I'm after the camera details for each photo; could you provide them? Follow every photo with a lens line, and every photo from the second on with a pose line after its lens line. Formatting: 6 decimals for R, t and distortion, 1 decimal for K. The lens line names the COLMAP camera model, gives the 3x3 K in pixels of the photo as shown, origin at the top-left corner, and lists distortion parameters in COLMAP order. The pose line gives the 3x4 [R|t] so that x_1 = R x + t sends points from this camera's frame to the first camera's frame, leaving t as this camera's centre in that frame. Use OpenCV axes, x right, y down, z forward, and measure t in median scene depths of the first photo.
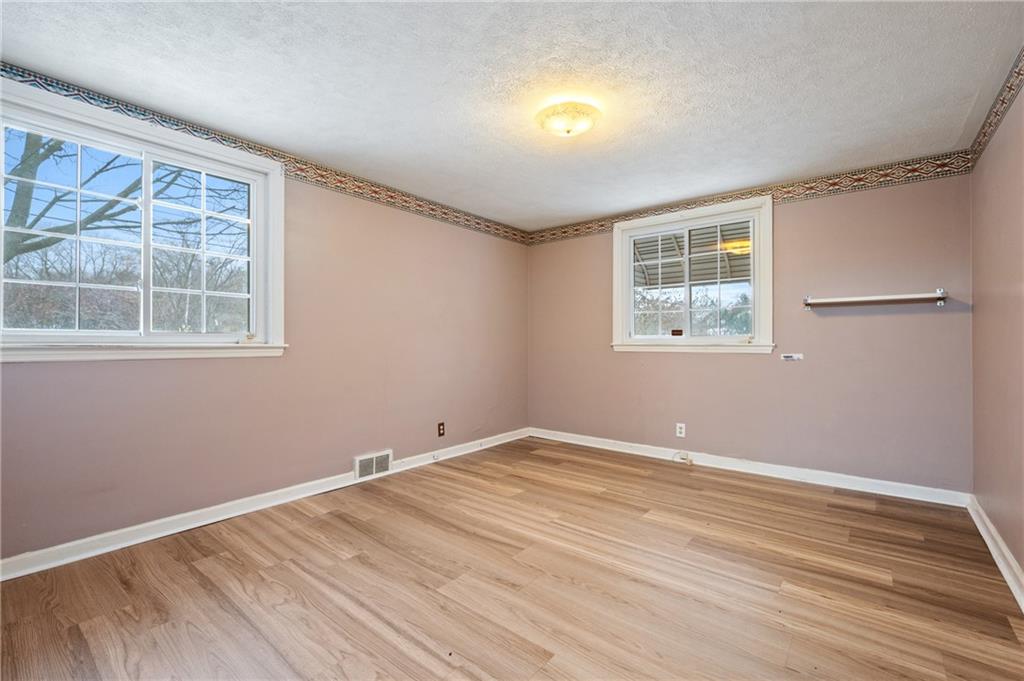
lens RADIAL K [[434.5, 0, 512.1], [0, 434.5, 340.2], [0, 0, 1]] dist [-0.001589, 0.001541]
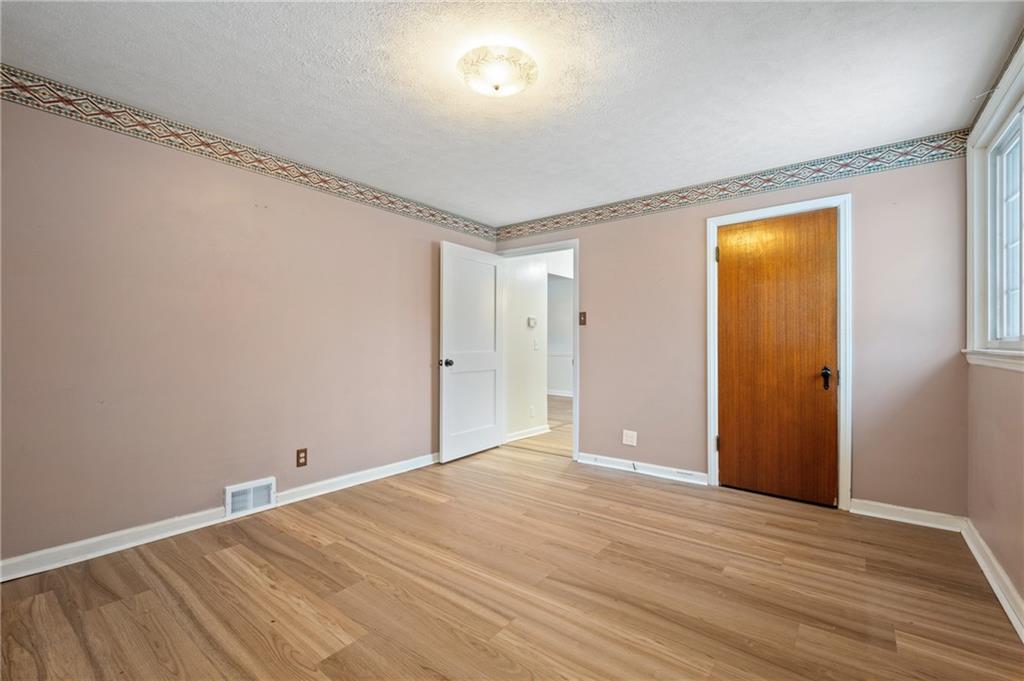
lens RADIAL K [[434.5, 0, 513.5], [0, 434.5, 342.0], [0, 0, 1]] dist [-0.001589, 0.001541]
pose [[-0.999754, -0.005000, -0.021618, 0.122250], [-0.004836, 0.999959, -0.007641, 0.004187], [0.021656, -0.007534, -0.999737, 1.962216]]
